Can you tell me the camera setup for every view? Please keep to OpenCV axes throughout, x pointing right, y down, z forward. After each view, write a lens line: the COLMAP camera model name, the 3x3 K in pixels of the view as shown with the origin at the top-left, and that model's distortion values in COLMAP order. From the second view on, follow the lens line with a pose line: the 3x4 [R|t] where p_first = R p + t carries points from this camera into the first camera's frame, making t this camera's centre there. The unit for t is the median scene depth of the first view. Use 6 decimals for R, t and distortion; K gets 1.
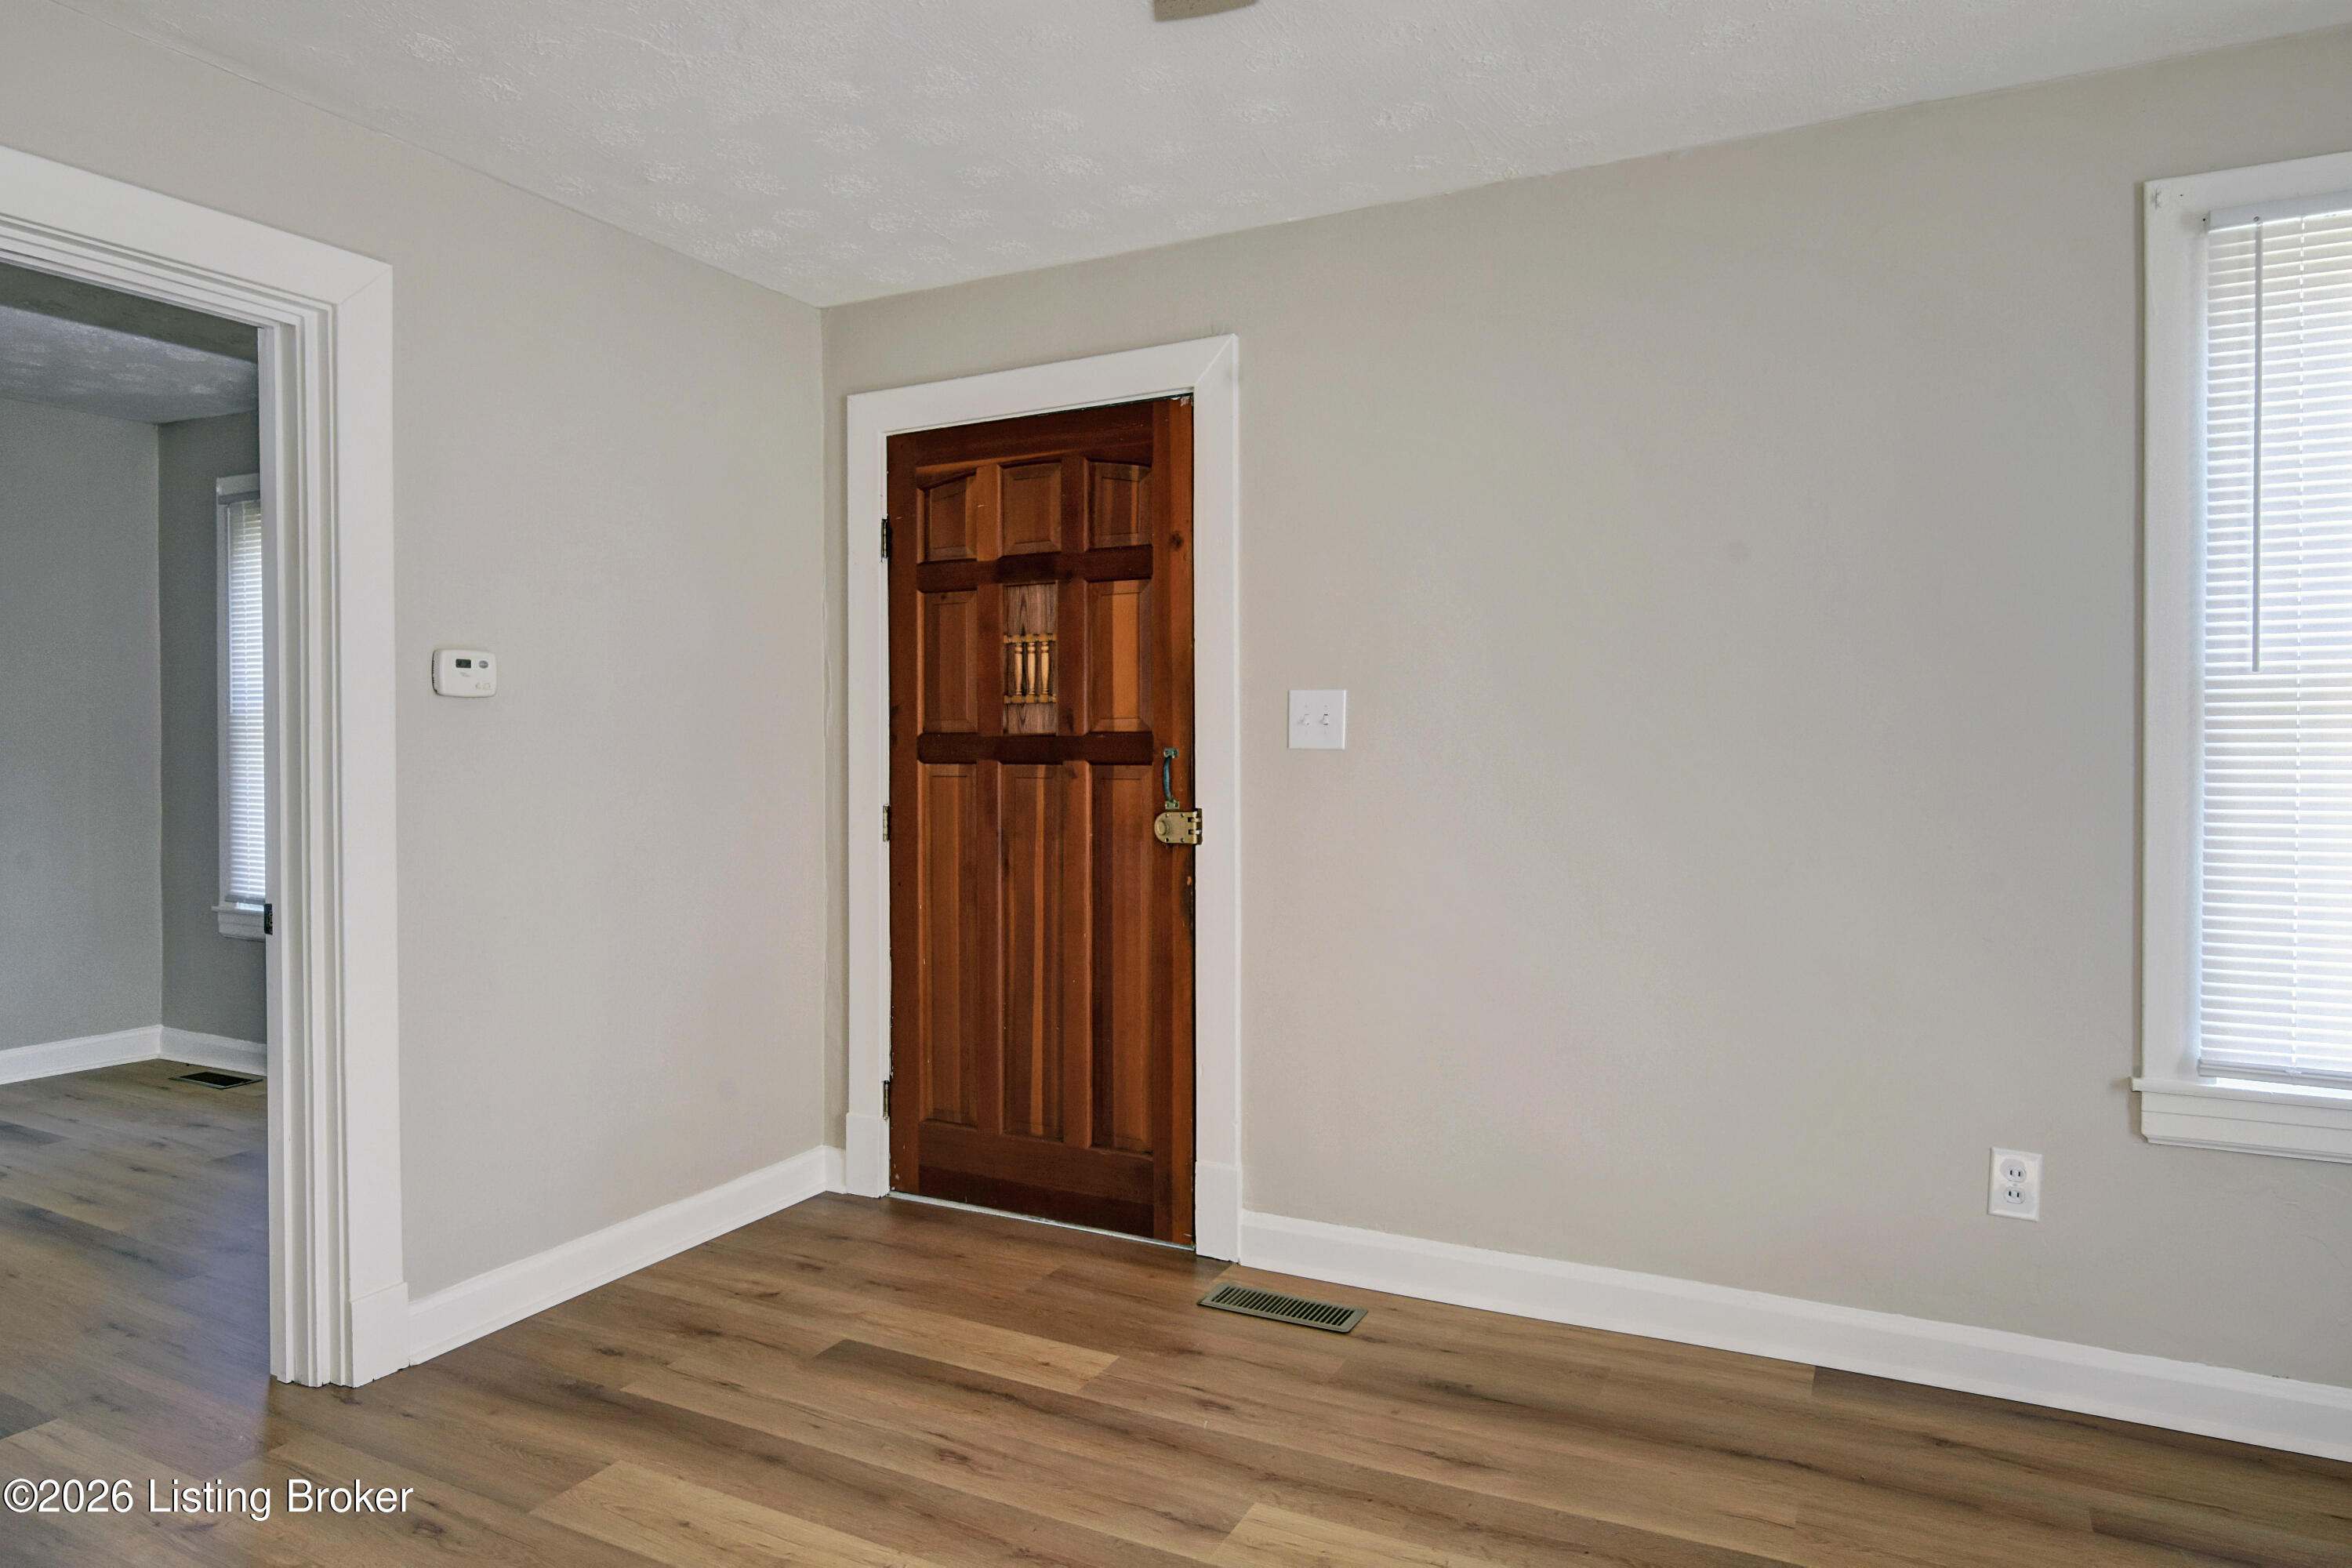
lens RADIAL K [[1394.0, 0, 1189.1], [0, 1394.0, 773.0], [0, 0, 1]] dist [0.002081, -0.005113]
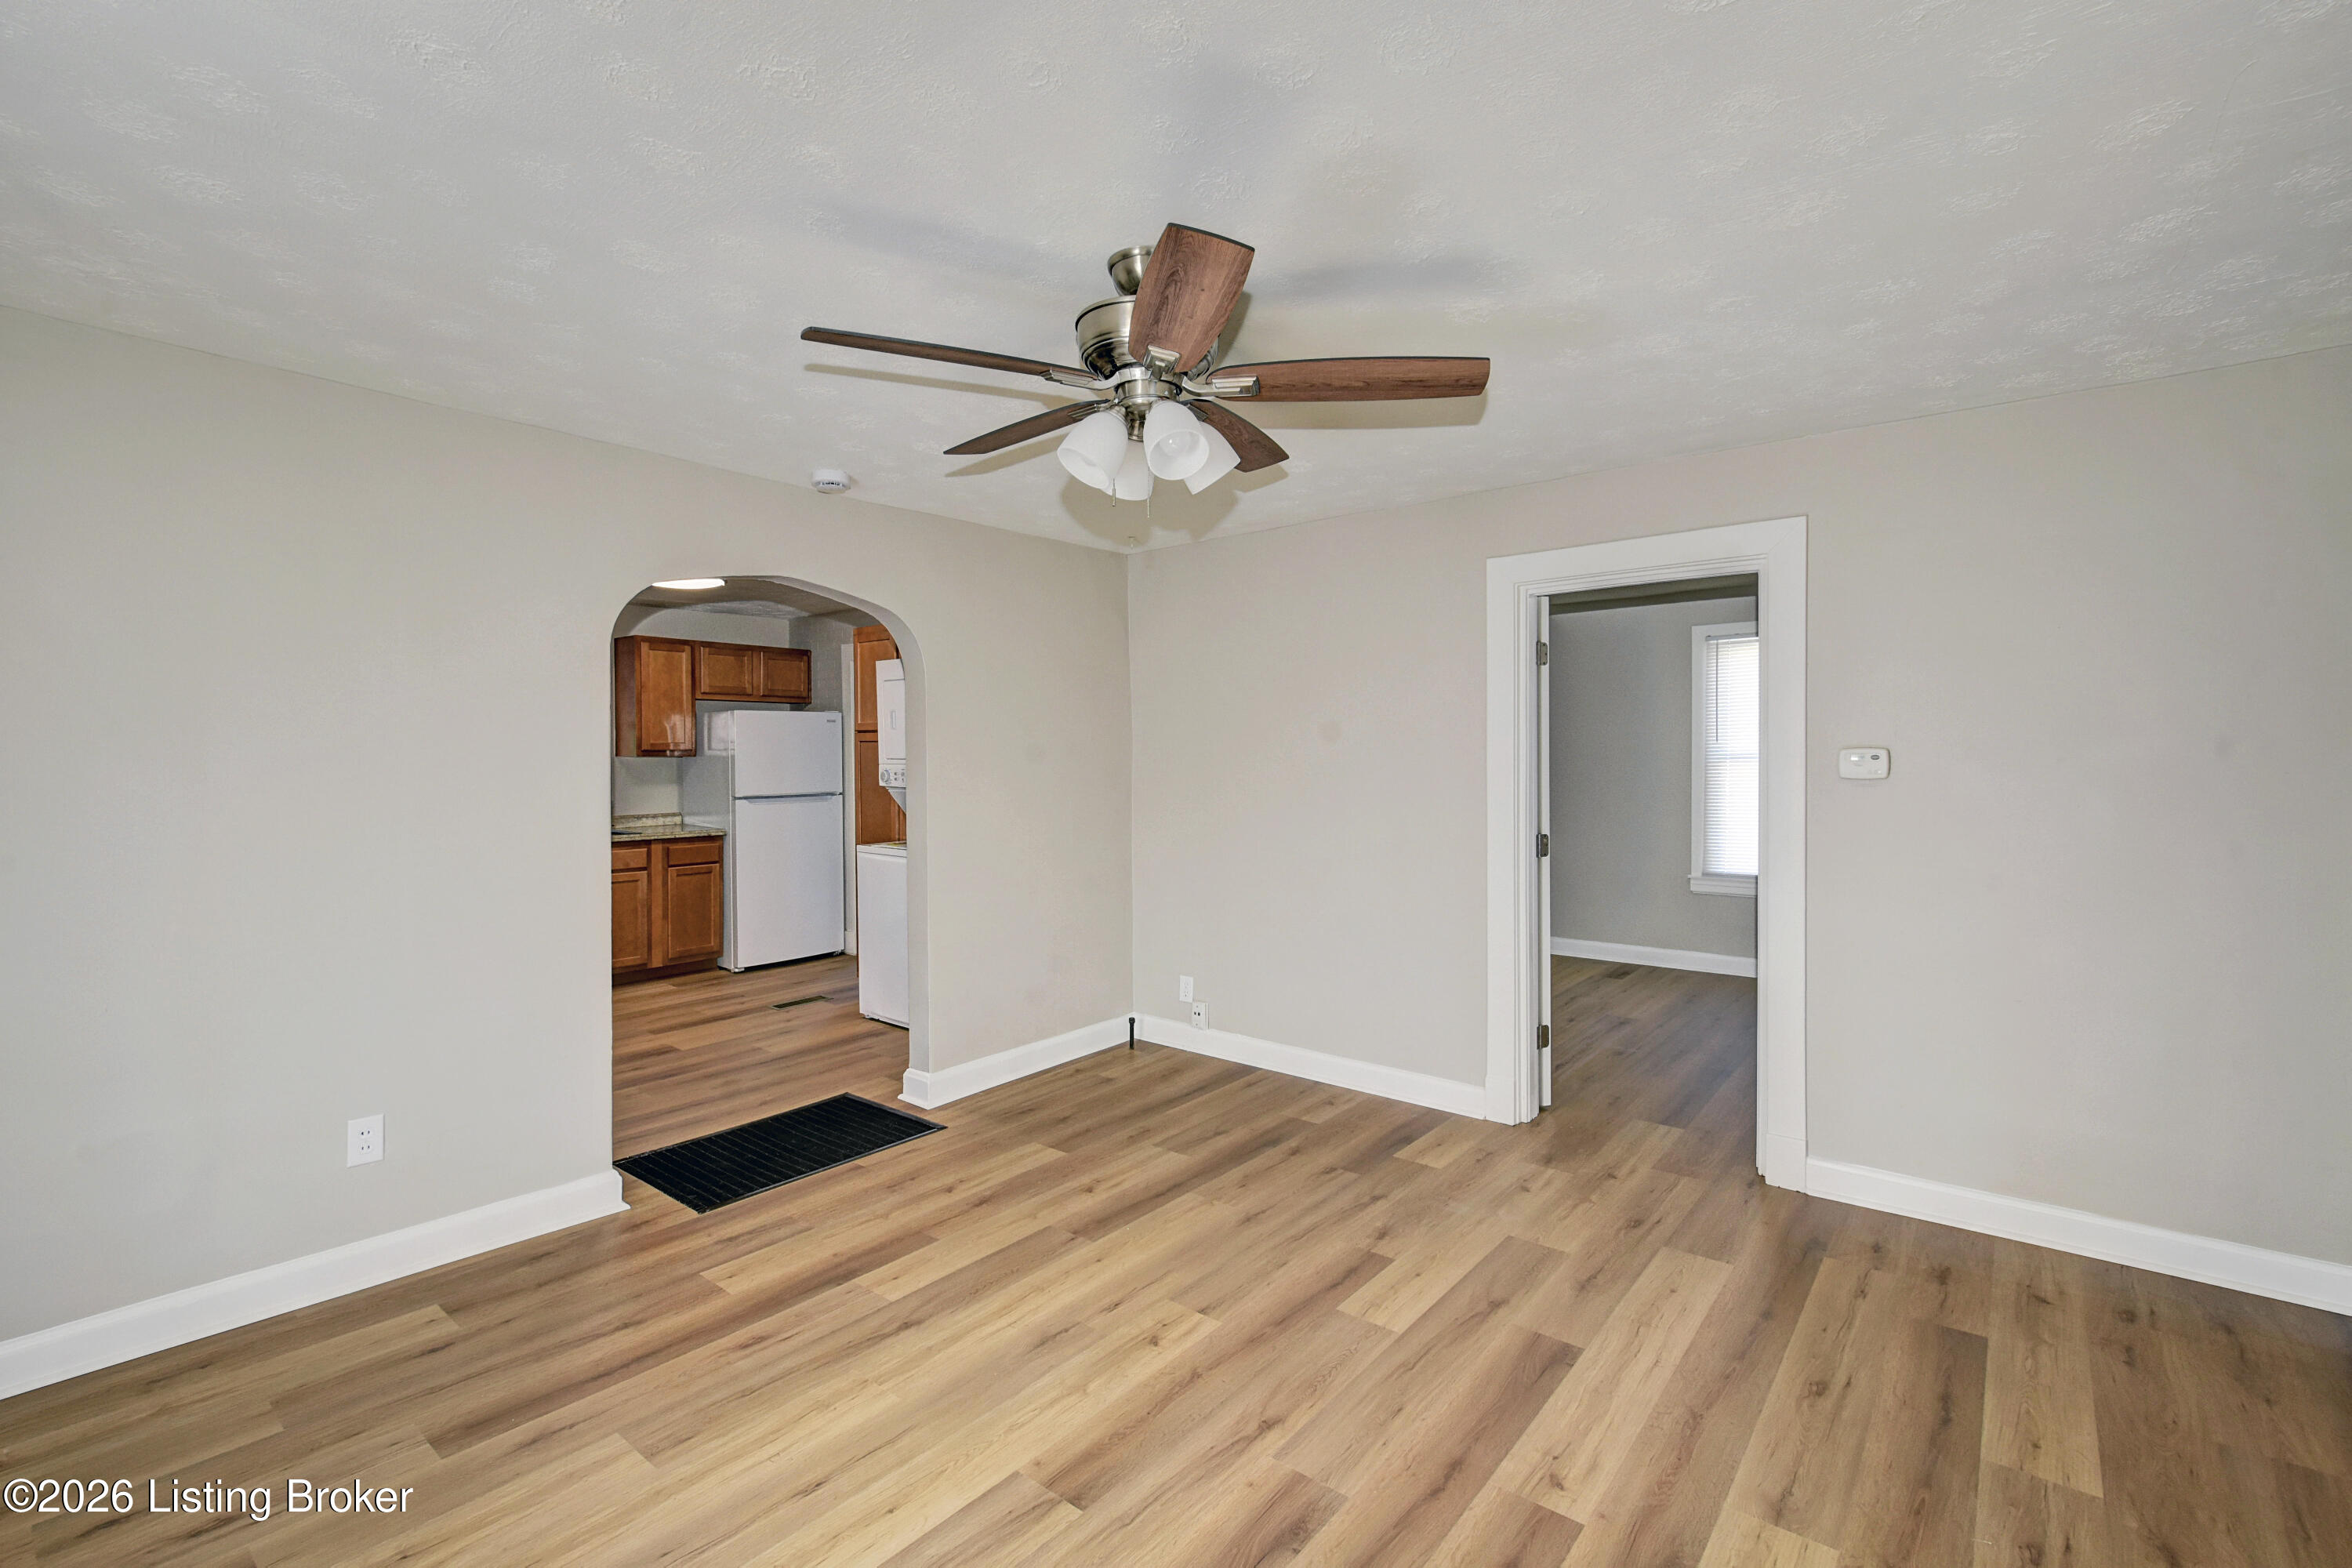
lens RADIAL K [[1029.1, 0, 1174.0], [0, 1029.1, 767.8], [0, 0, 1]] dist [-0.002283, -0.002676]
pose [[-0.215765, 0.010397, -0.976390, 0.637734], [-0.016731, 0.999757, 0.014343, -0.063703], [0.976302, 0.019431, -0.215539, 0.443301]]
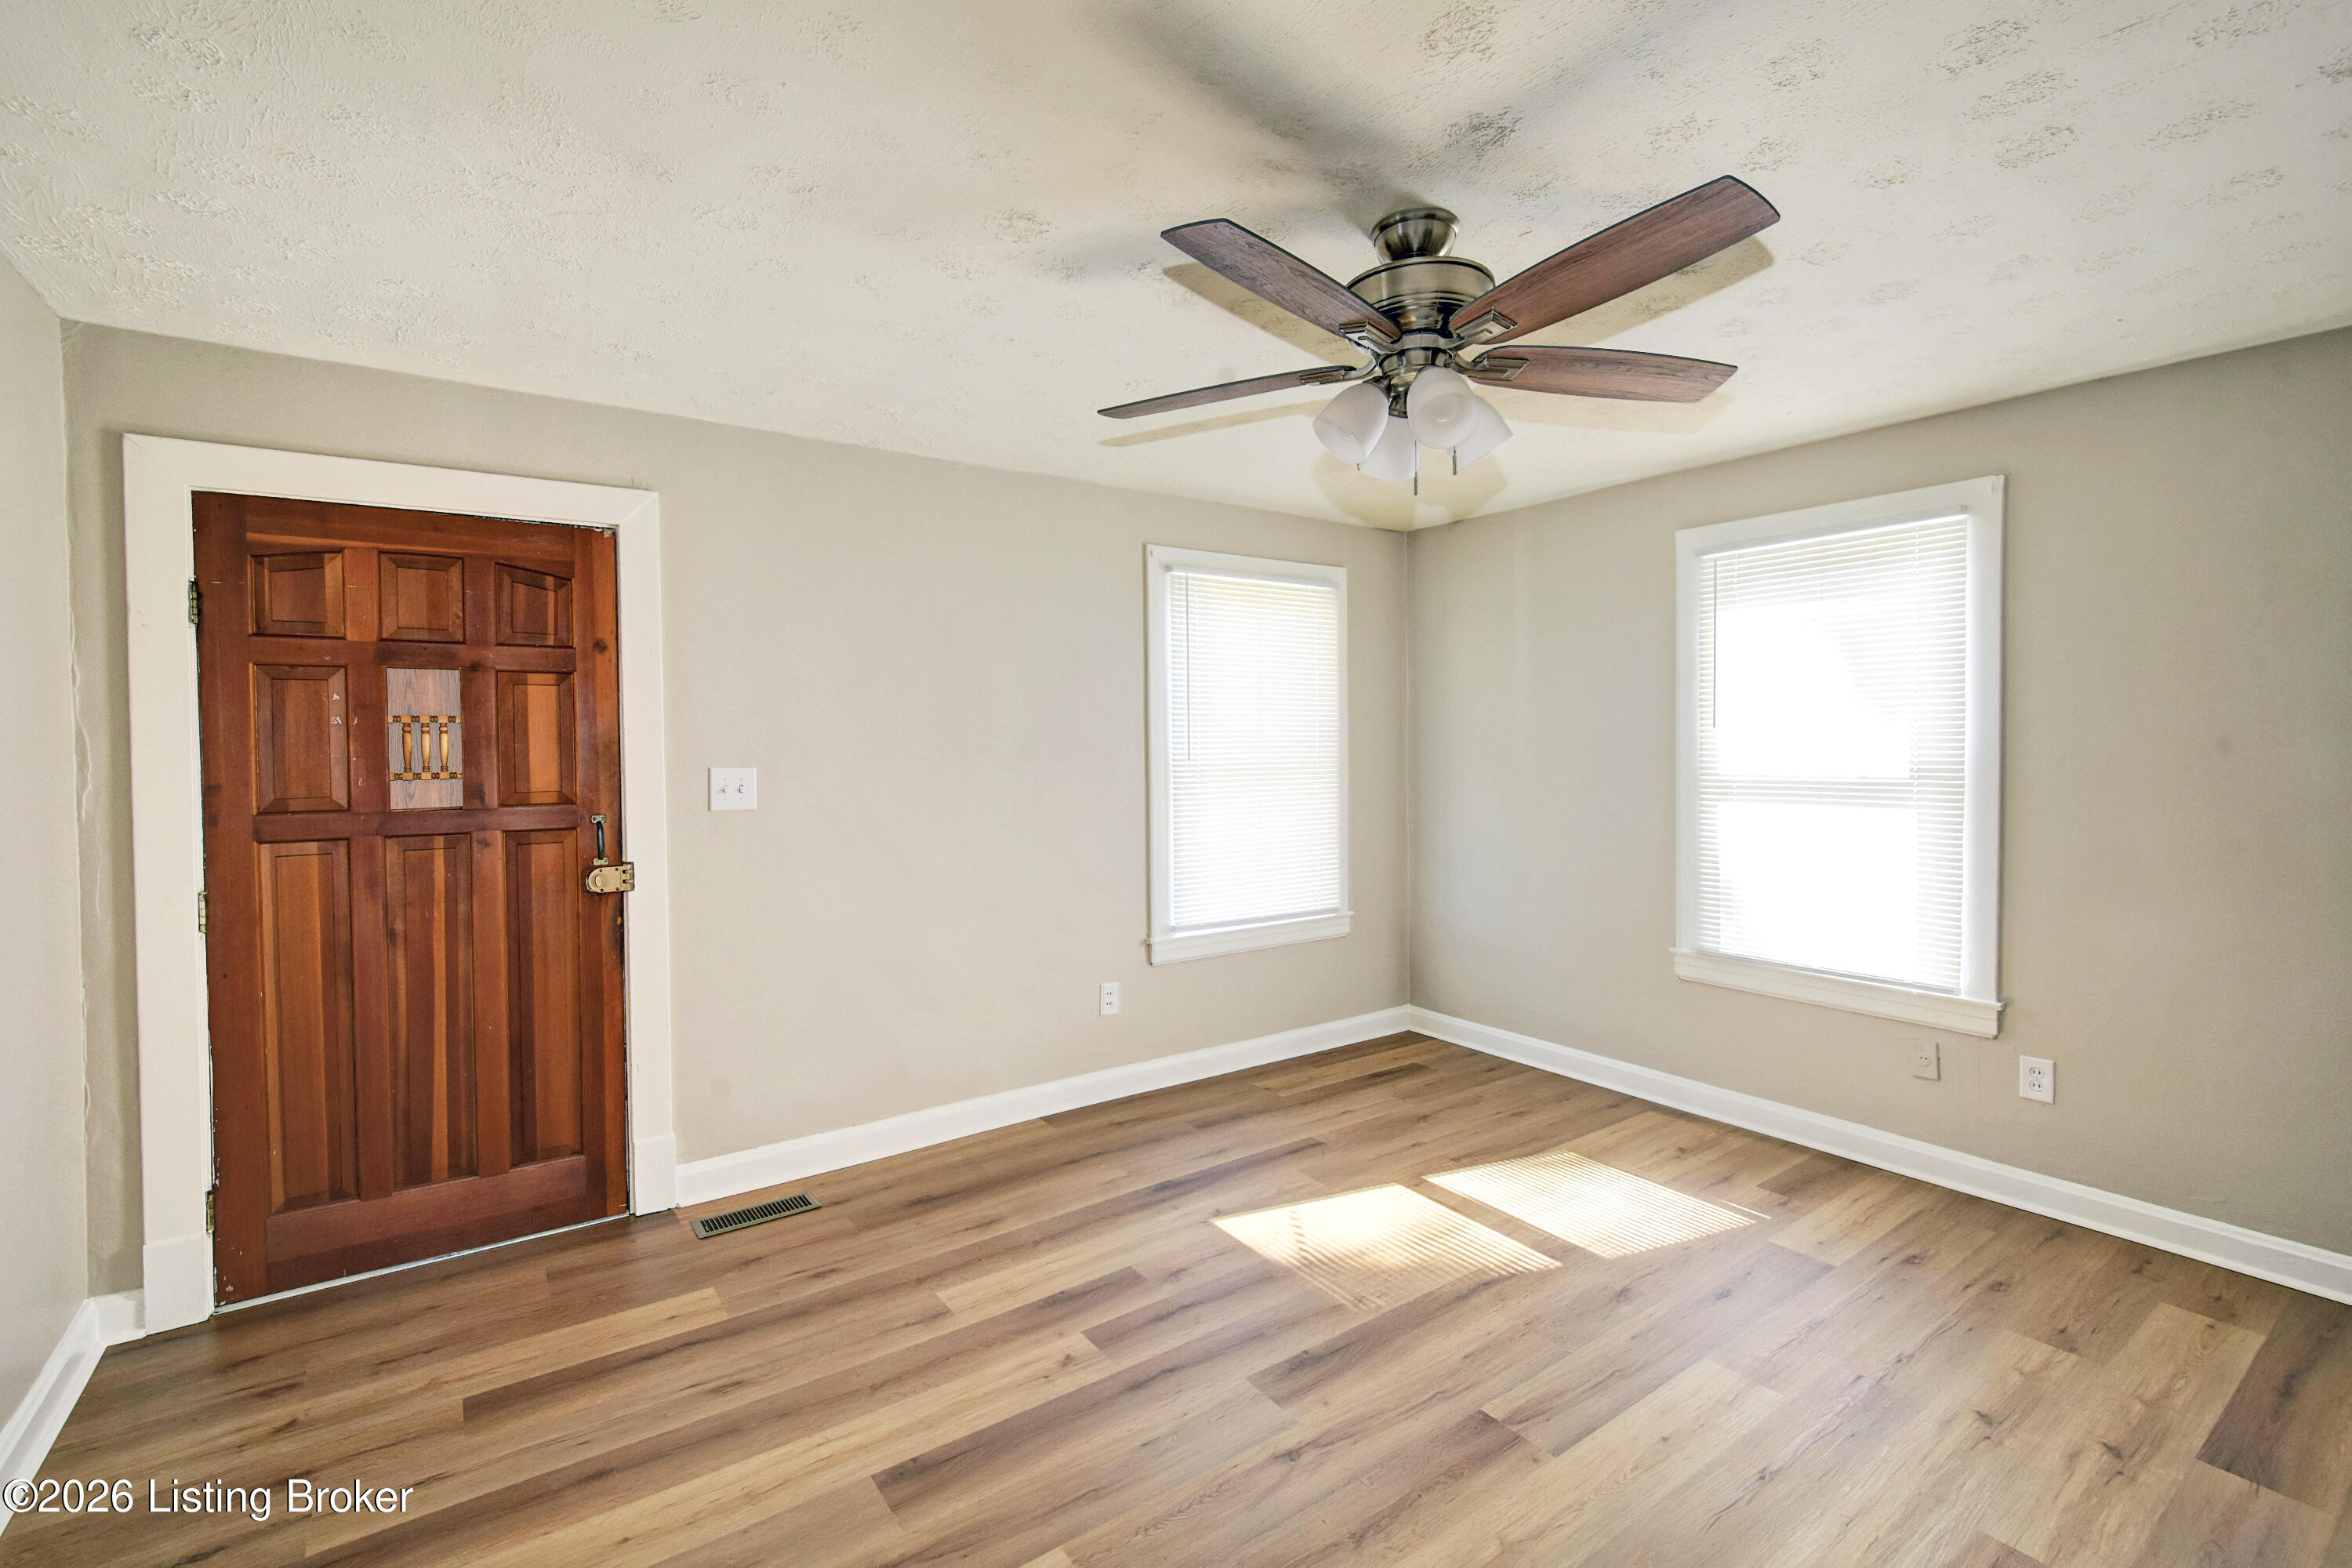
lens RADIAL K [[1029.1, 0, 1163.6], [0, 1029.1, 769.8], [0, 0, 1]] dist [-0.002283, -0.002676]
pose [[0.473578, -0.026776, 0.880345, -0.579465], [0.023684, 0.999563, 0.017662, -0.062812], [-0.880433, 0.012485, 0.474006, 0.137431]]
